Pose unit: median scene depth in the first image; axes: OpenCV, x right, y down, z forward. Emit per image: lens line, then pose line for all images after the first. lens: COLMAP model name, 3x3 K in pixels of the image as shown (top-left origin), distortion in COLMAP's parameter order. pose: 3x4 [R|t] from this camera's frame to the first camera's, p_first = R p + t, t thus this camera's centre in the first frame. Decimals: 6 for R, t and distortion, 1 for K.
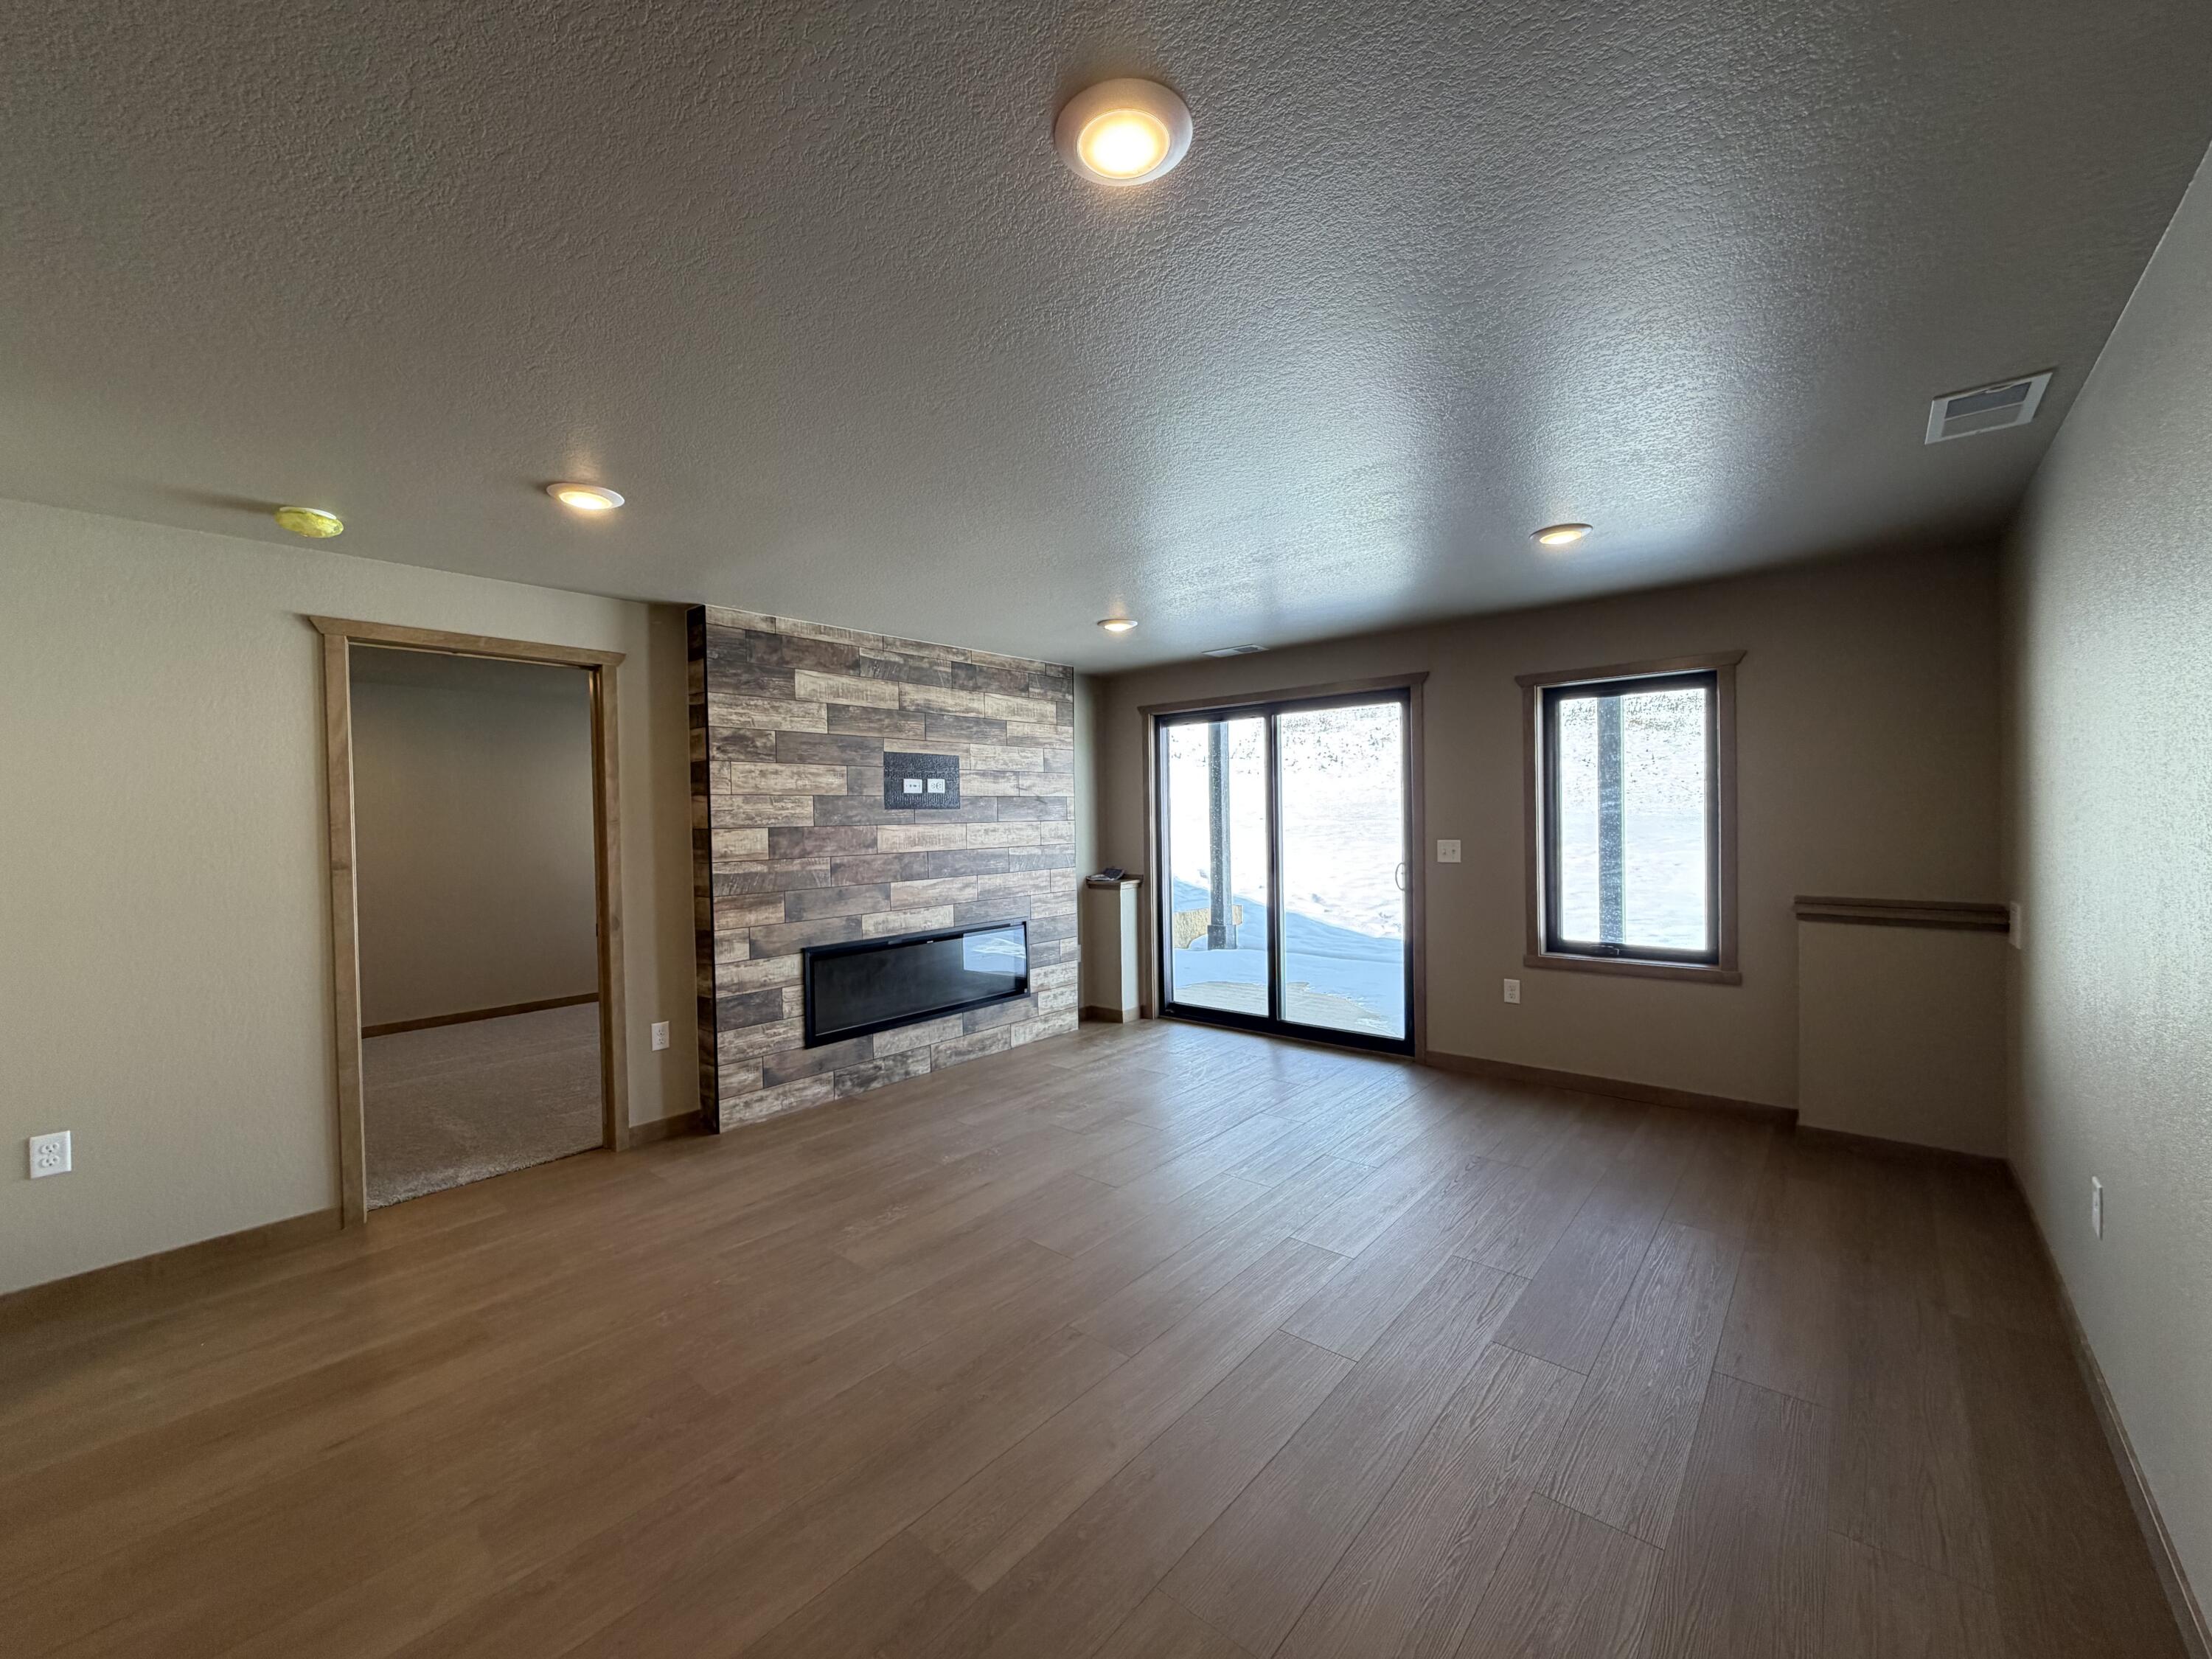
lens RADIAL K [[880.0, 0, 1094.2], [0, 880.0, 829.5], [0, 0, 1]] dist [0.000157, 0.000396]
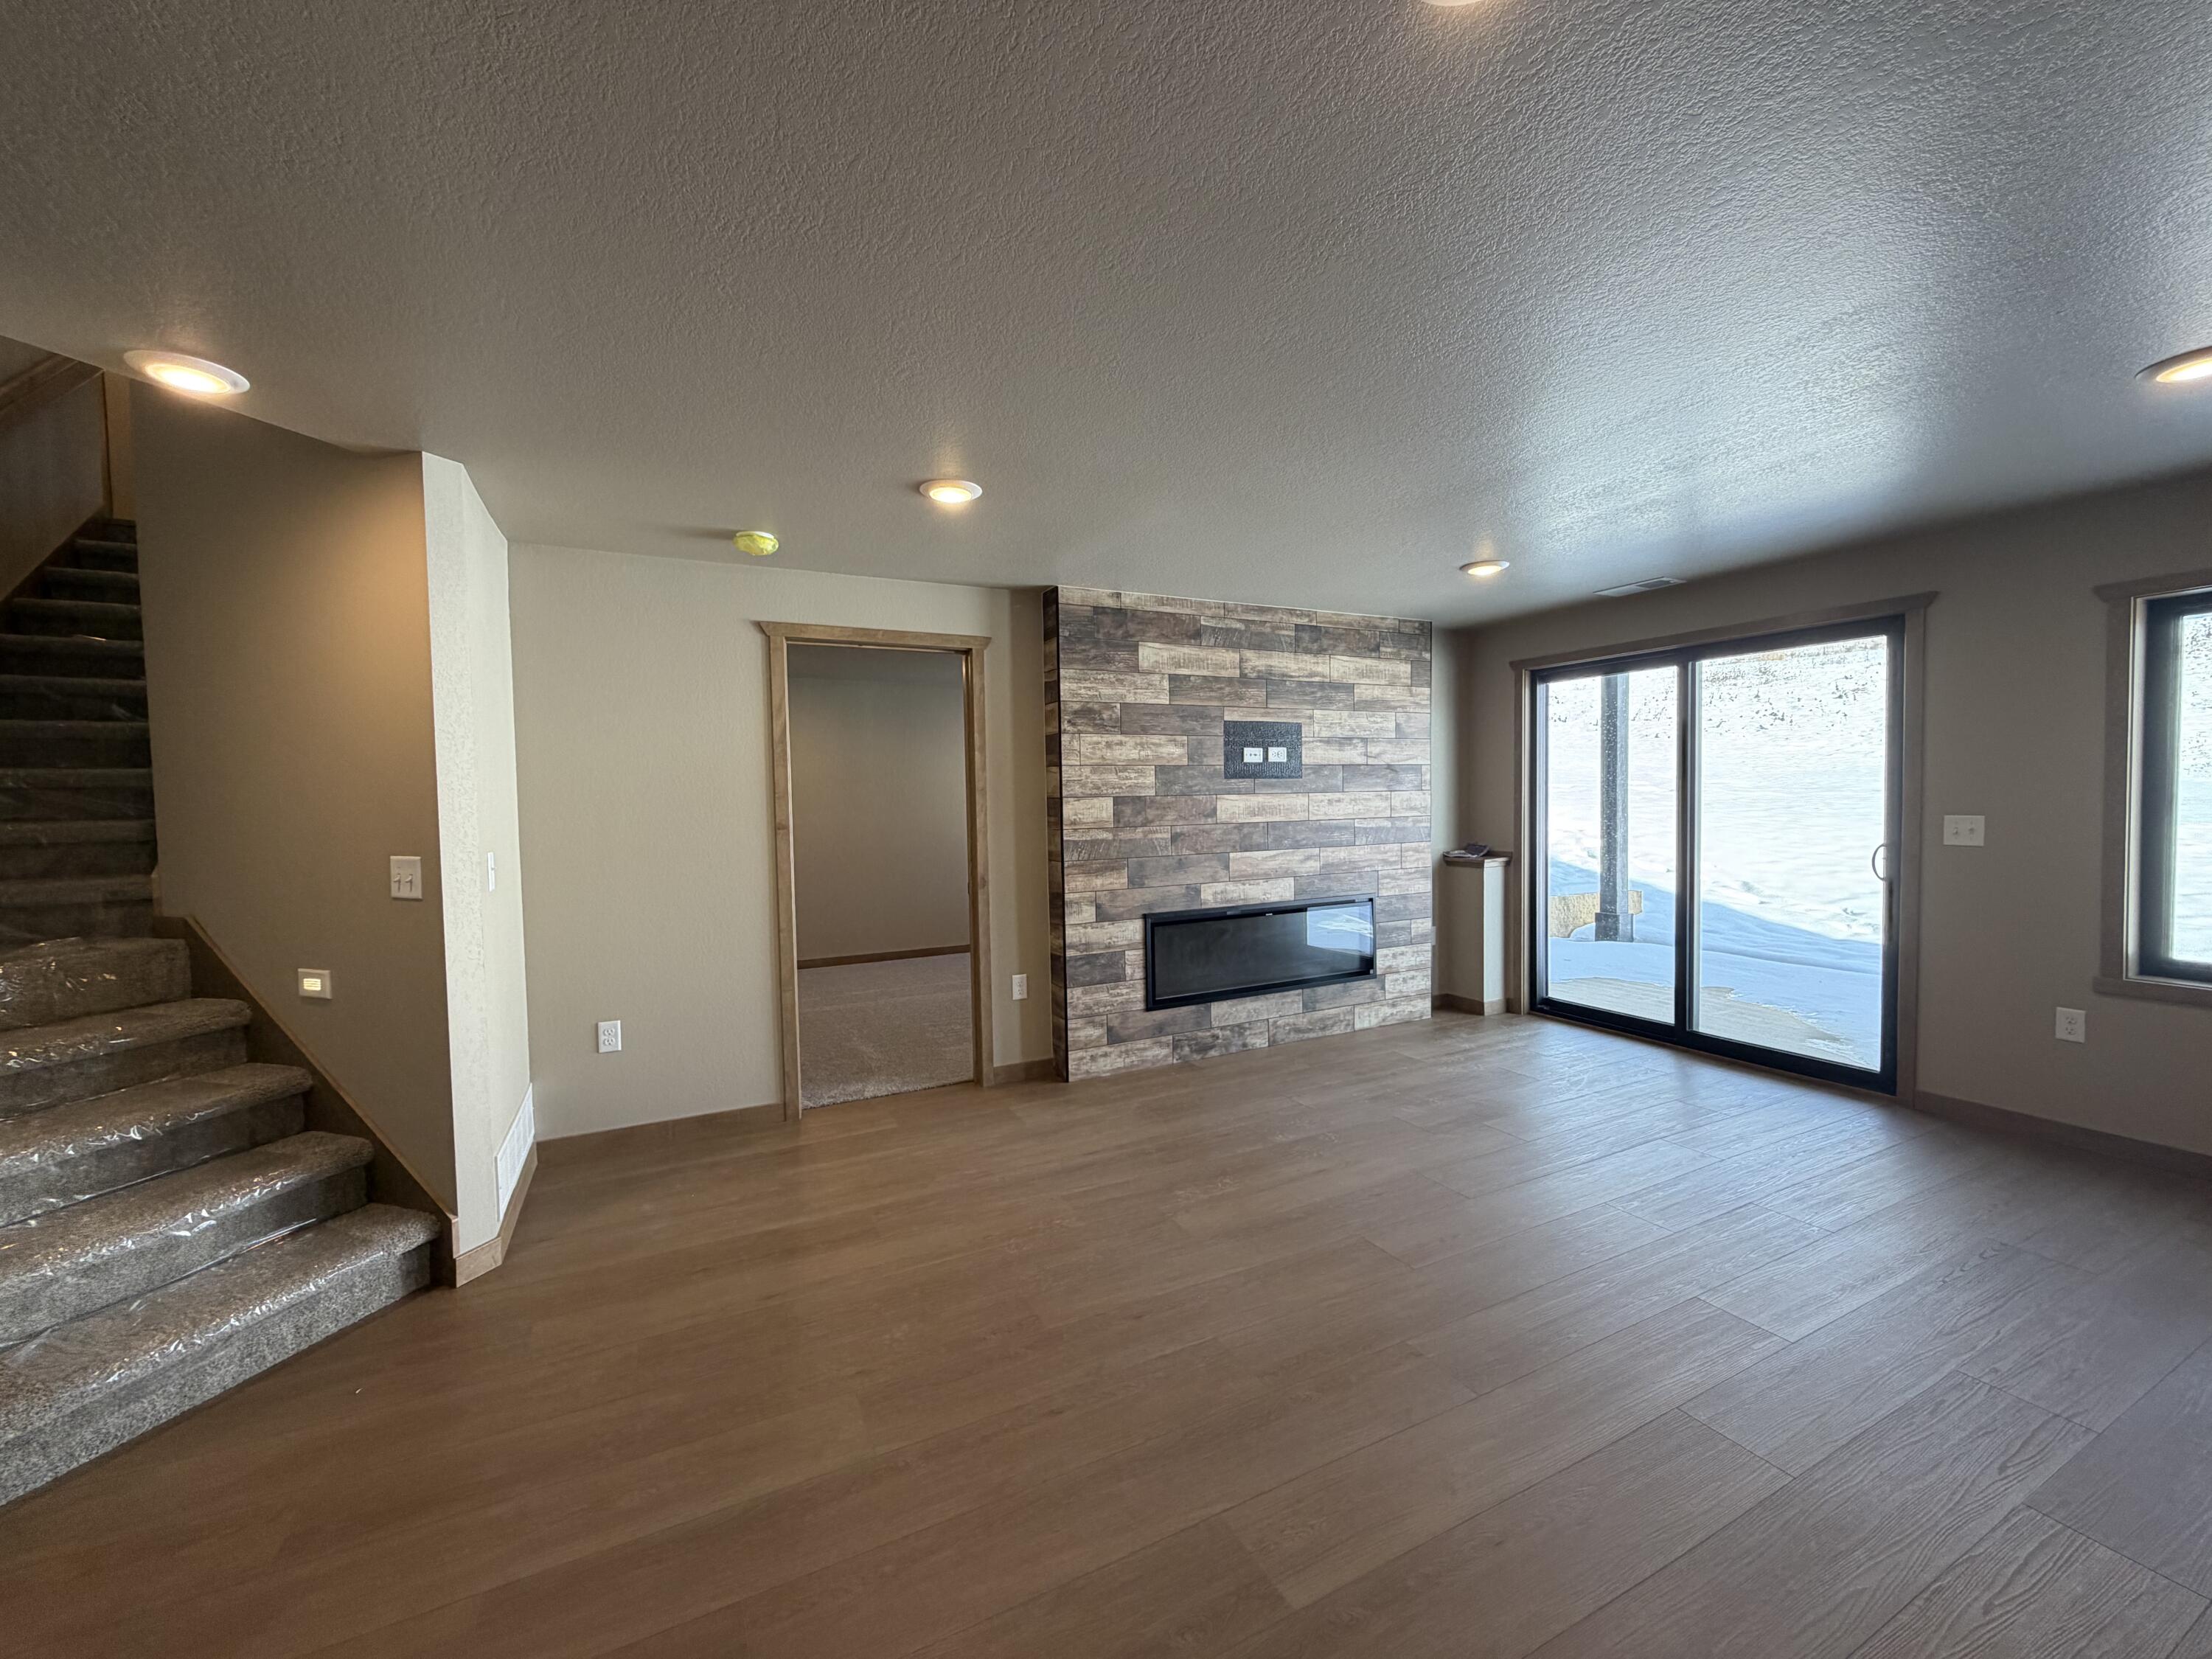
lens RADIAL K [[880.0, 0, 1094.2], [0, 880.0, 829.5], [0, 0, 1]] dist [0.000157, 0.000396]
pose [[0.923733, 0.015962, -0.382703, 0.007148], [-0.004147, 0.999490, 0.031678, 0.003507], [0.383014, -0.027675, 0.923328, 0.027800]]
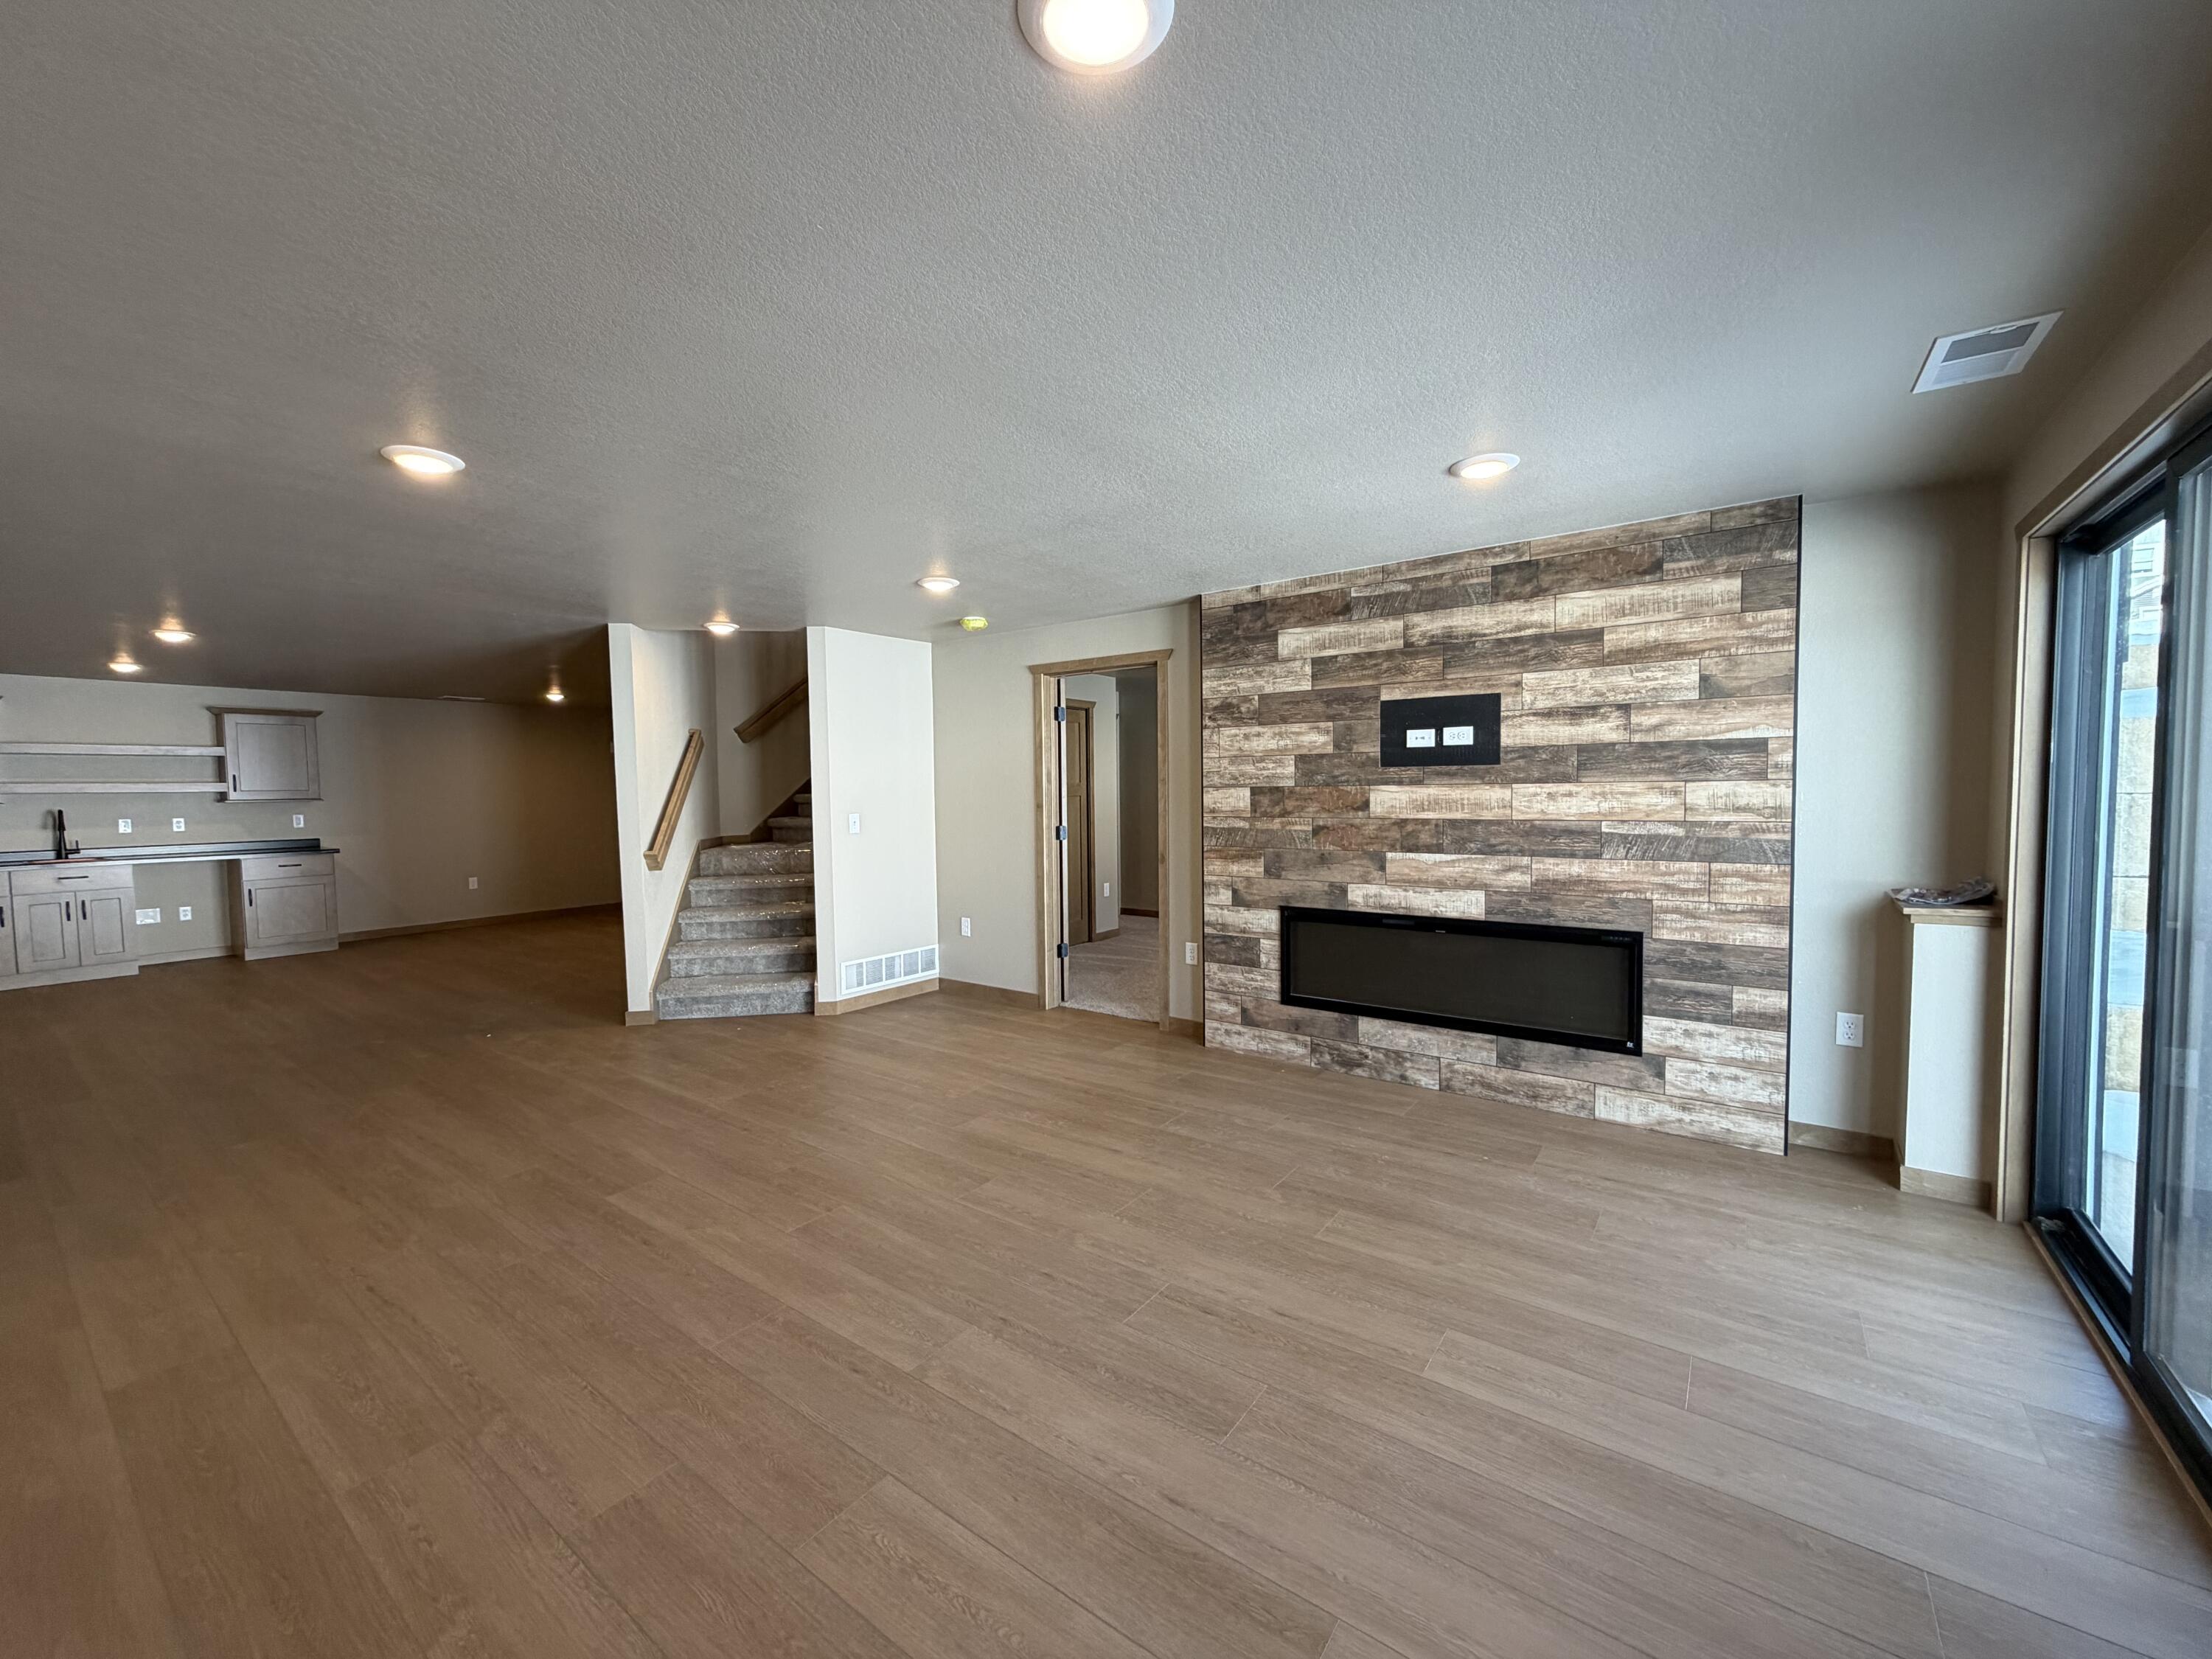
lens RADIAL K [[880.0, 0, 1094.2], [0, 880.0, 829.5], [0, 0, 1]] dist [0.000157, 0.000396]
pose [[0.076311, 0.066048, -0.994894, 0.643844], [-0.002011, 0.997812, 0.066088, -0.019649], [0.997082, -0.003043, 0.076277, 0.686846]]
